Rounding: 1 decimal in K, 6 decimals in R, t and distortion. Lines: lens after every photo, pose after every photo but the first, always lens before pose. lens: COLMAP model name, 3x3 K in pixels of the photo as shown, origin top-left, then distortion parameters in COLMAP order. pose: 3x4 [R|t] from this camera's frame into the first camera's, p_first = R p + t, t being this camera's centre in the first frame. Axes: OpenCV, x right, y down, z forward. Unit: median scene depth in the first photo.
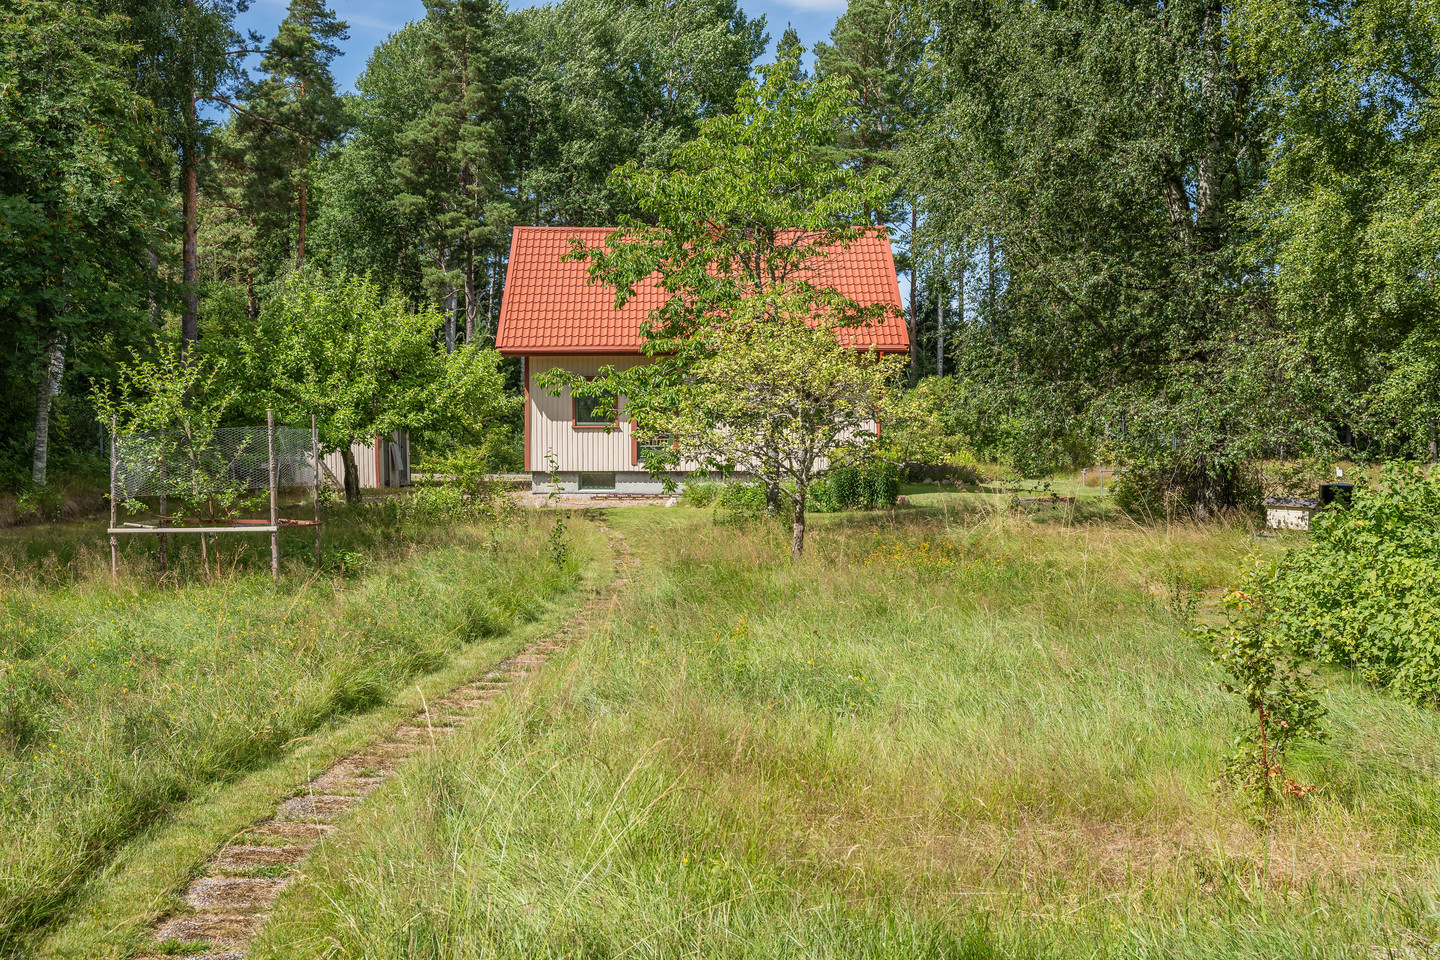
lens RADIAL K [[1607.1, 0, 720.0], [0, 1607.1, 480.0], [0, 0, 1]] dist [-0.004774, 0.019853]
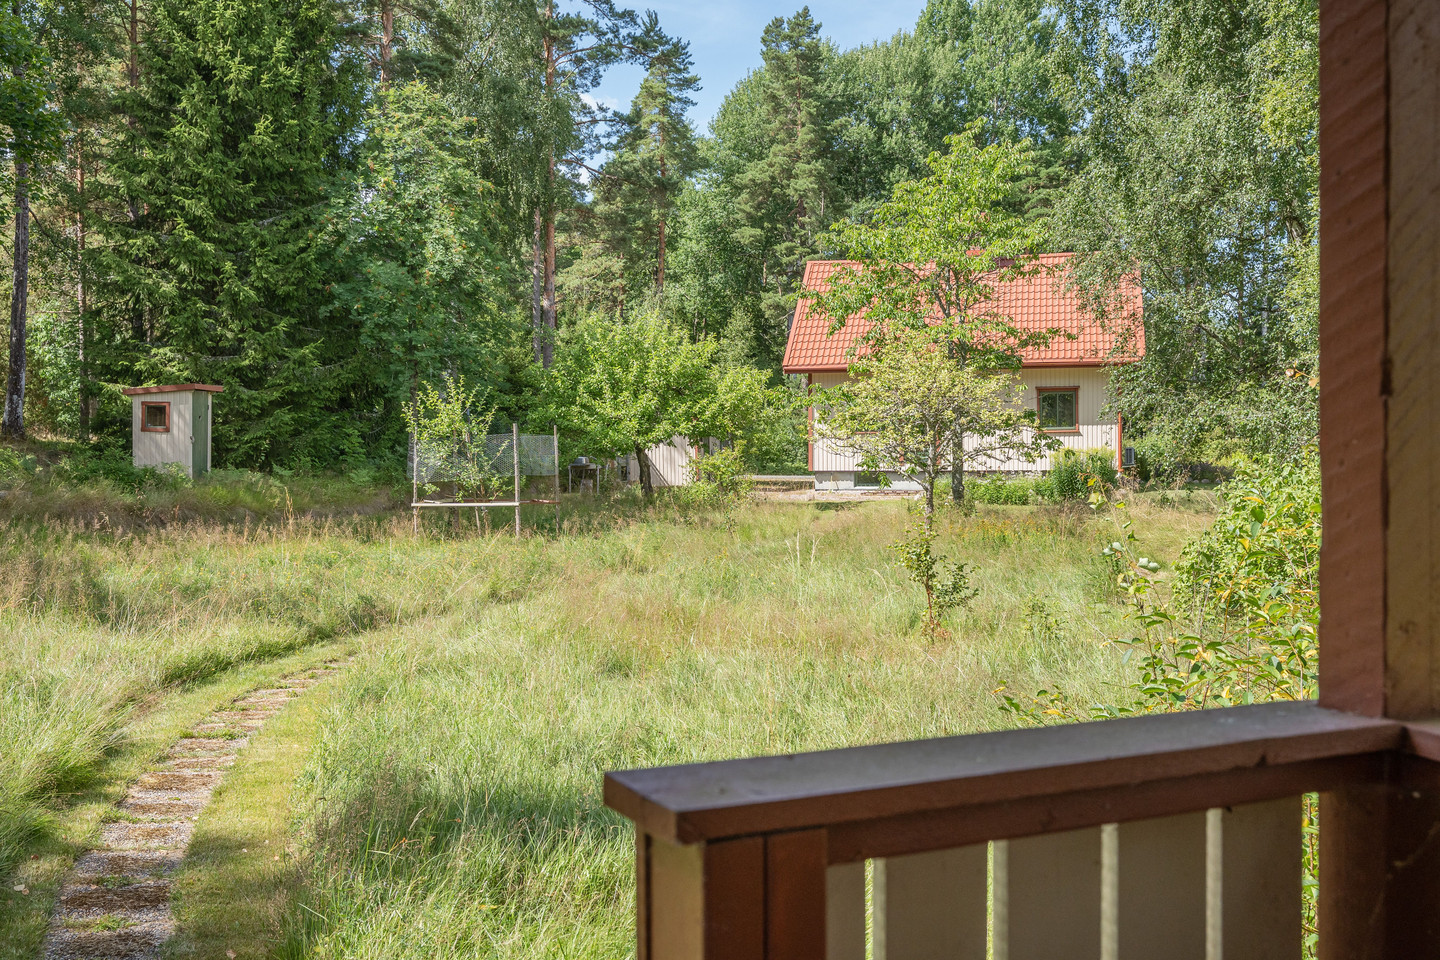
lens RADIAL K [[1594.0, 0, 720.0], [0, 1594.0, 480.0], [0, 0, 1]] dist [0.012024, 0.016928]
pose [[0.968885, -0.000144, -0.247513, 0.110951], [-0.000906, 0.999991, -0.004130, 0.006161], [0.247511, 0.004225, 0.968876, -0.152780]]
